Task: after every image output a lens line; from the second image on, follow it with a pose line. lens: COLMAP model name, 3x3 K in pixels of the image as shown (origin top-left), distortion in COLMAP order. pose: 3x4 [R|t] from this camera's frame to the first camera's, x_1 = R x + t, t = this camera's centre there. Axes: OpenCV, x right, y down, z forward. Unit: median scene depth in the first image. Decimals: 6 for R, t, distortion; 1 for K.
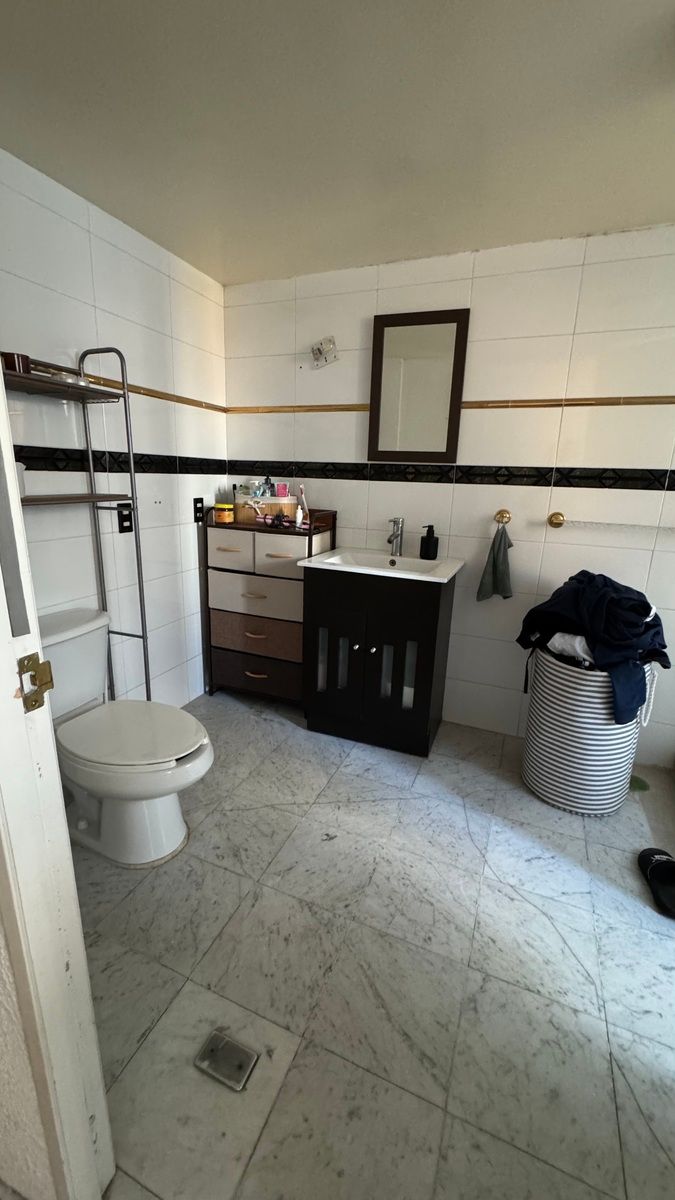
lens RADIAL K [[478.1, 0, 338.3], [0, 478.1, 599.5], [0, 0, 1]] dist [-0.003253, 0.000339]
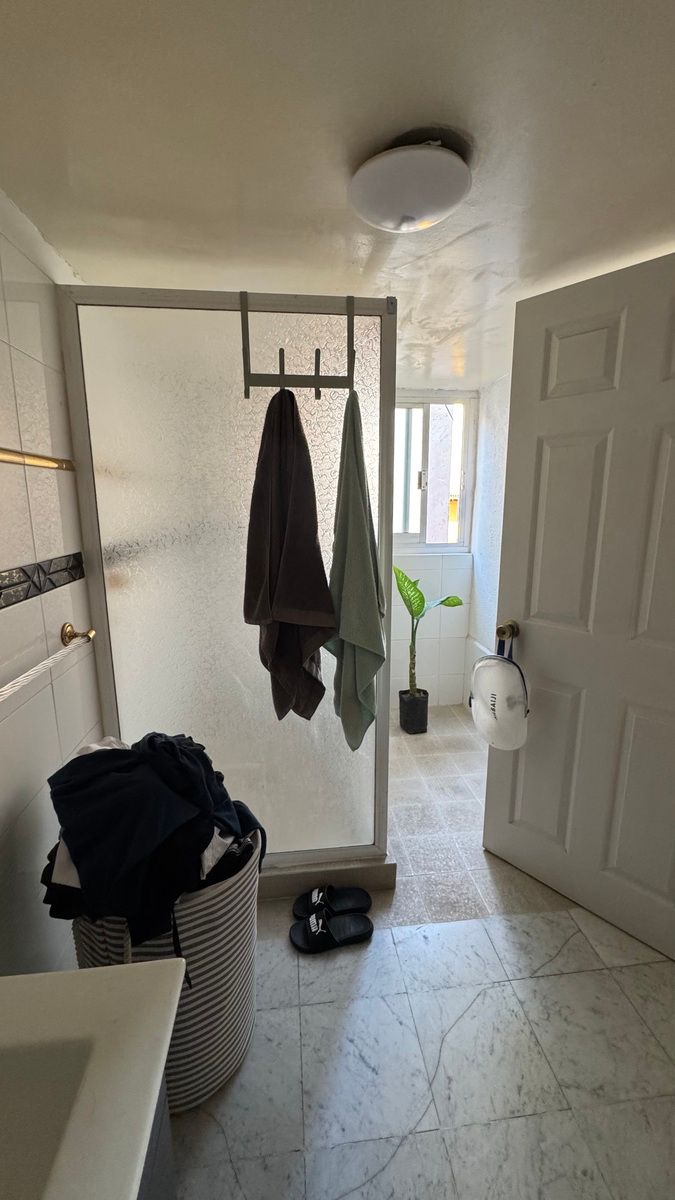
lens RADIAL K [[478.1, 0, 338.3], [0, 478.1, 599.5], [0, 0, 1]] dist [-0.003253, 0.000339]
pose [[-0.485222, -0.199450, 0.851340, -0.081975], [0.213889, 0.916985, 0.336735, -0.453966], [-0.847827, 0.345484, -0.402281, 1.186766]]
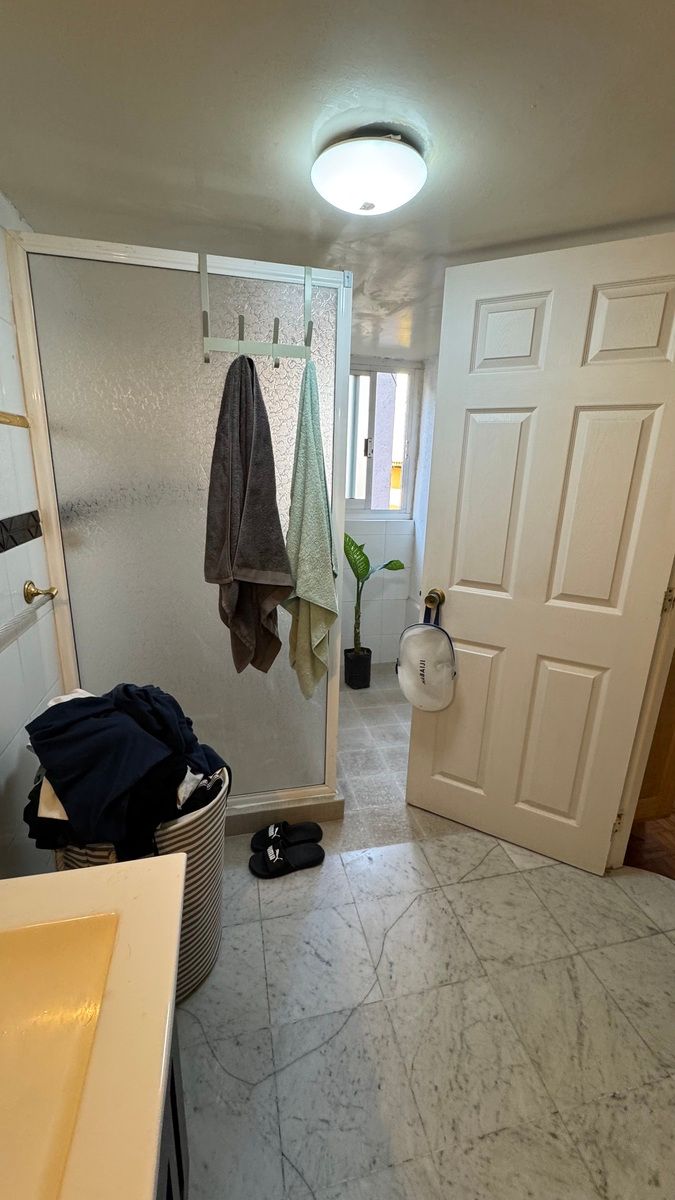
lens RADIAL K [[478.1, 0, 338.3], [0, 478.1, 599.5], [0, 0, 1]] dist [-0.003253, 0.000339]
pose [[-0.585499, -0.260222, 0.767773, -0.135529], [0.162725, 0.890079, 0.425769, -0.480610], [-0.794173, 0.374223, -0.478796, 1.254810]]
